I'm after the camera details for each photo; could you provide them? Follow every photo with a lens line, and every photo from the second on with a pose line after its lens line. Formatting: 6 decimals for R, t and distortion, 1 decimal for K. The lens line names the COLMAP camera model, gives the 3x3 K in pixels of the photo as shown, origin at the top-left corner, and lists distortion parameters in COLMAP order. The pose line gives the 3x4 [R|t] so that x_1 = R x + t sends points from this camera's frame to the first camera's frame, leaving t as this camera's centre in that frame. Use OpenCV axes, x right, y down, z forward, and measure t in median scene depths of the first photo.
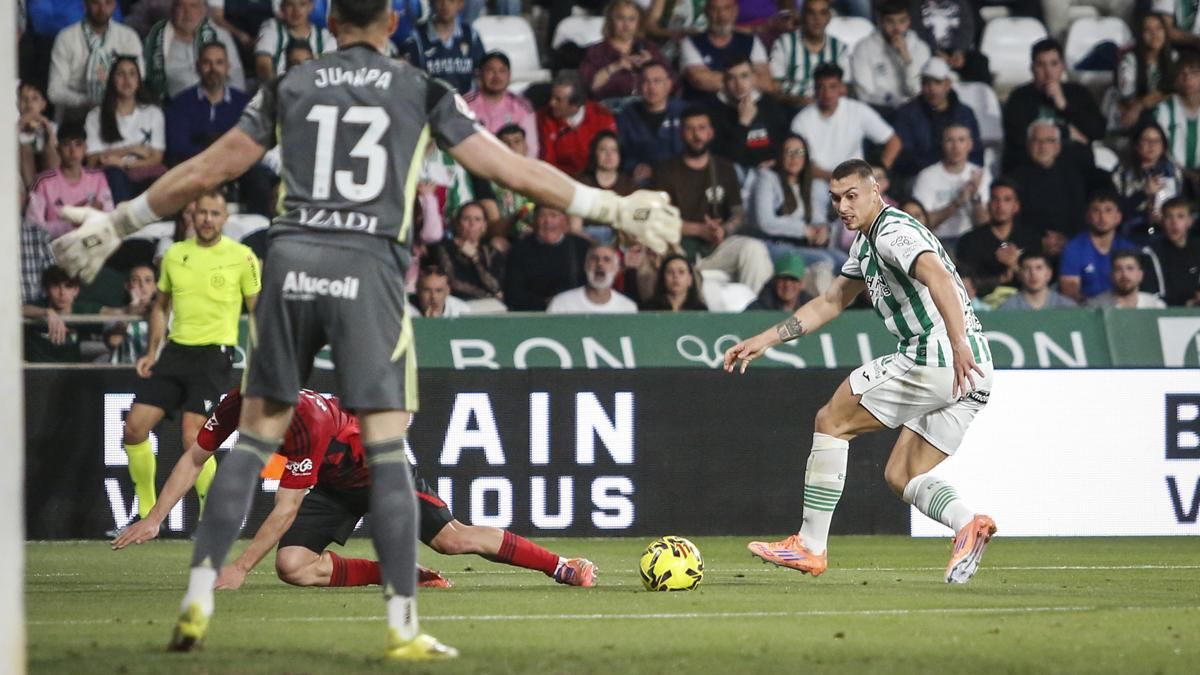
lens RADIAL K [[8769.9, 0, 599.6], [0, 8769.9, 338.0], [0, 0, 1]] dist [0.261407, 0.000000]
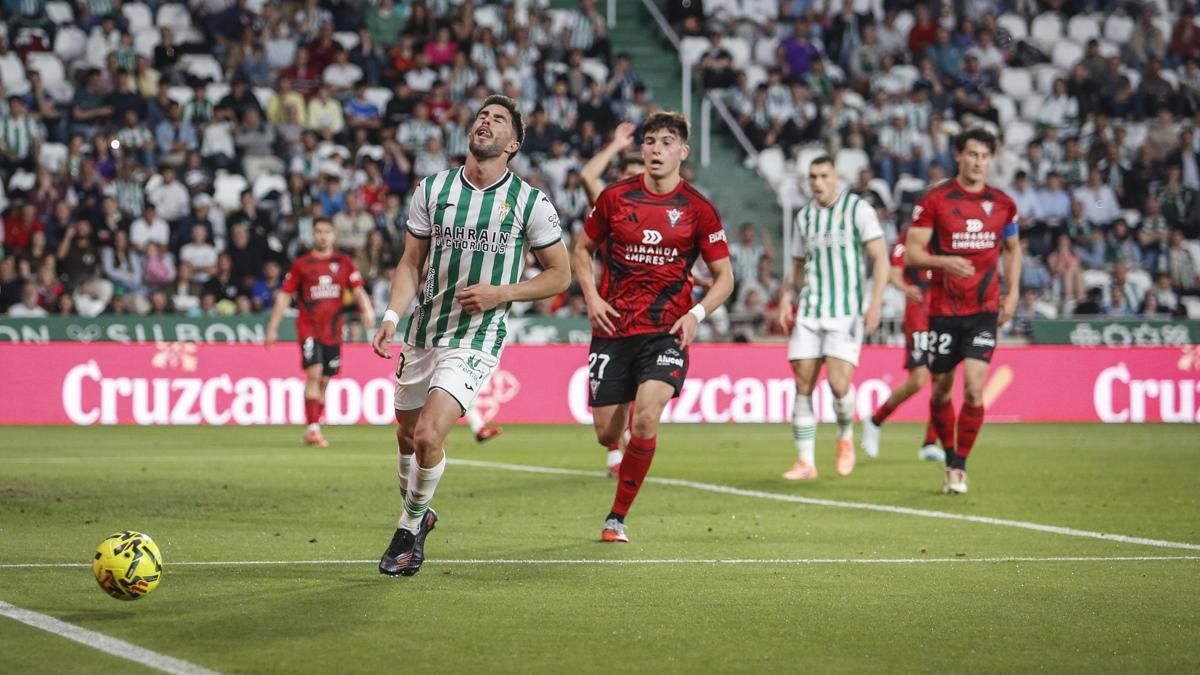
lens RADIAL K [[5097.8, 0, 600.1], [0, 5097.8, 335.7], [0, 0, 1]] dist [-0.708815, 0.000000]
pose [[0.992693, 0.013729, 0.119880, -0.009340], [-0.013477, 0.999905, -0.002911, 0.003593], [-0.119909, 0.001274, 0.992784, -0.201796]]
